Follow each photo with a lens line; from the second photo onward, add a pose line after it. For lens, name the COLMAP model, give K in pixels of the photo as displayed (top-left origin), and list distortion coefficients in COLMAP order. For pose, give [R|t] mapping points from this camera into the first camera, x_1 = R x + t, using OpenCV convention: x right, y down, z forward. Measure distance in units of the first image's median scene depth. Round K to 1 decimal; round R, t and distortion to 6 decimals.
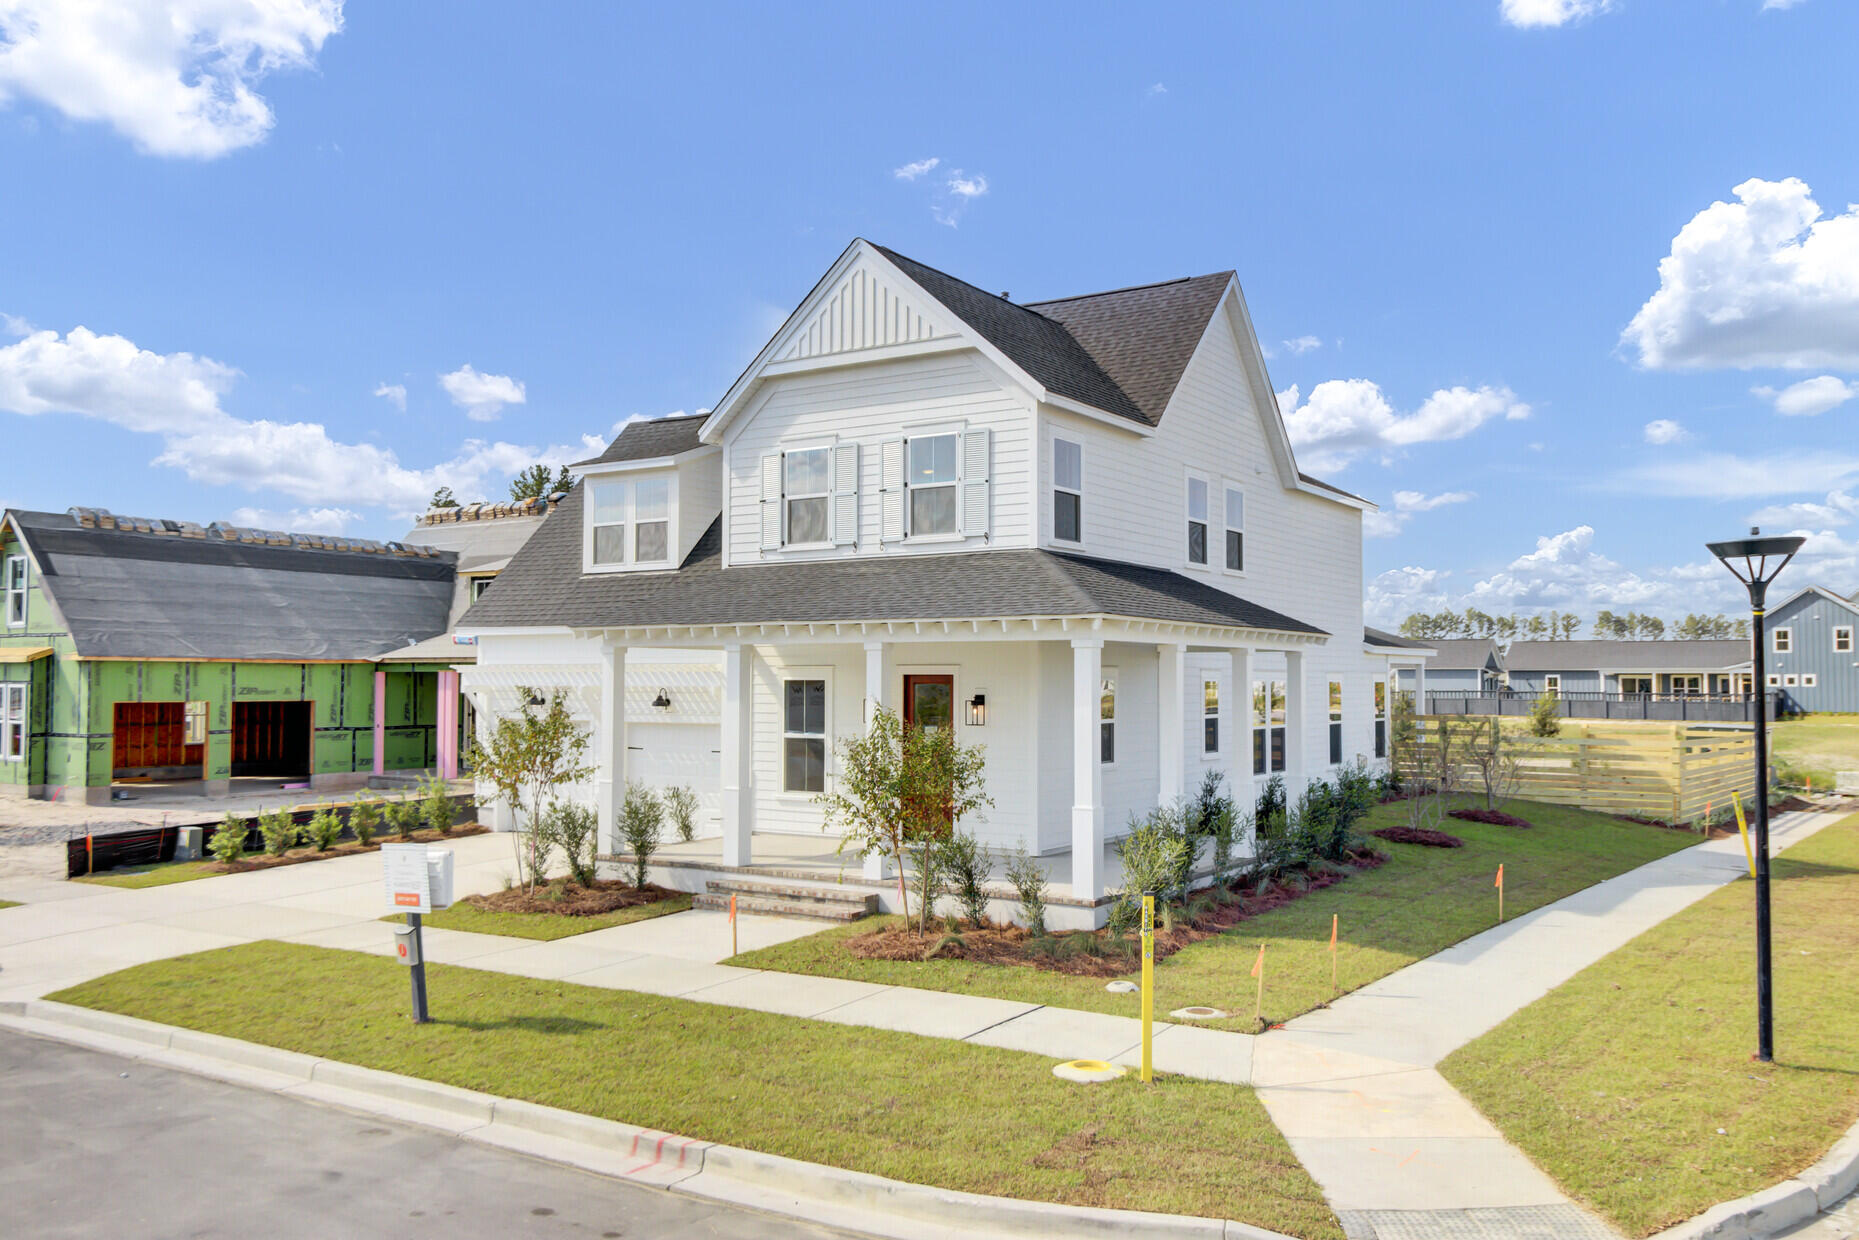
lens RADIAL K [[1529.6, 0, 924.0], [0, 1529.6, 625.5], [0, 0, 1]] dist [-0.008334, 0.002329]
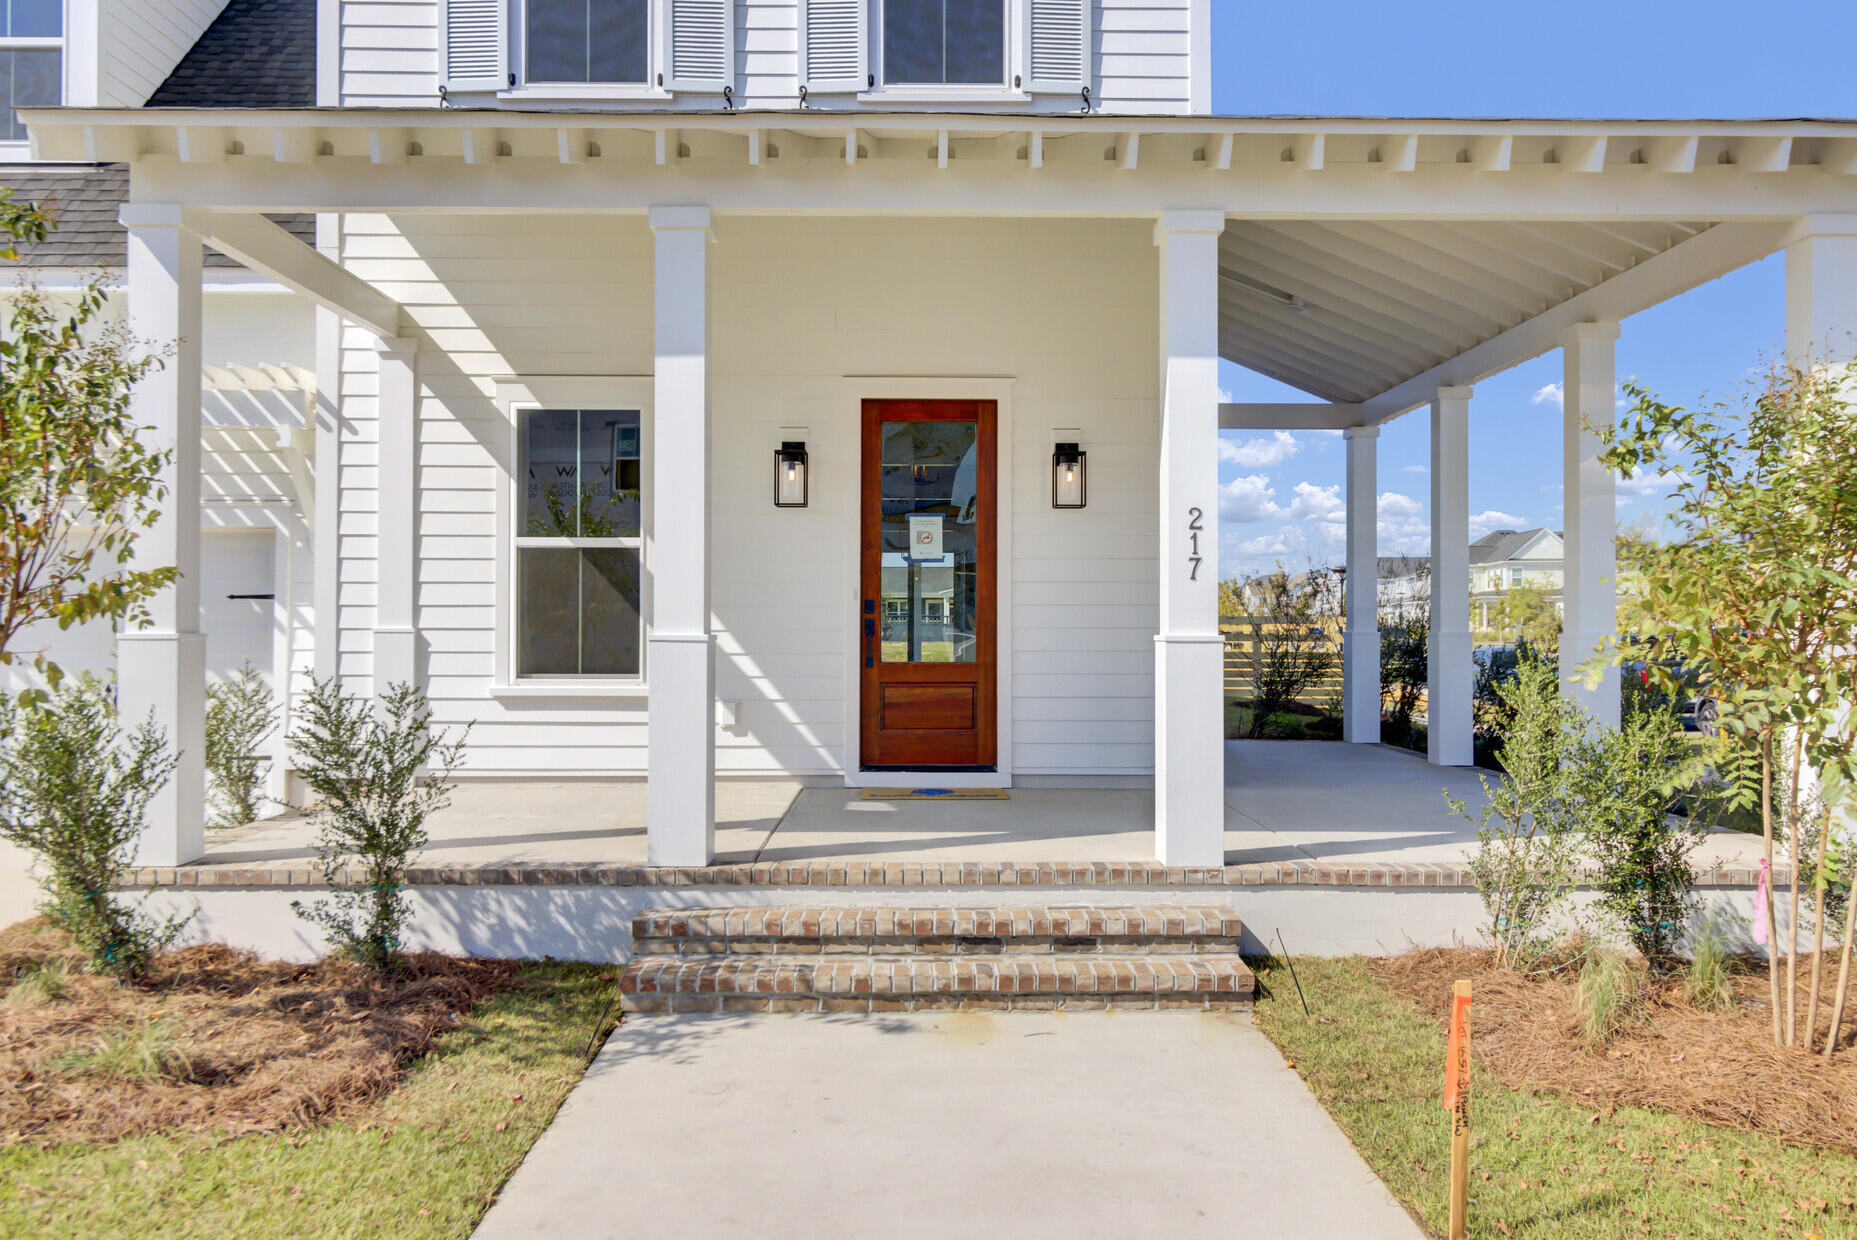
lens RADIAL K [[1527.9, 0, 930.8], [0, 1527.9, 620.2], [0, 0, 1]] dist [-0.008334, 0.002329]
pose [[0.823188, 0.003679, 0.567757, -0.252022], [-0.022275, 0.999418, 0.025820, 0.085652], [-0.567332, -0.033902, 0.822791, 0.639701]]
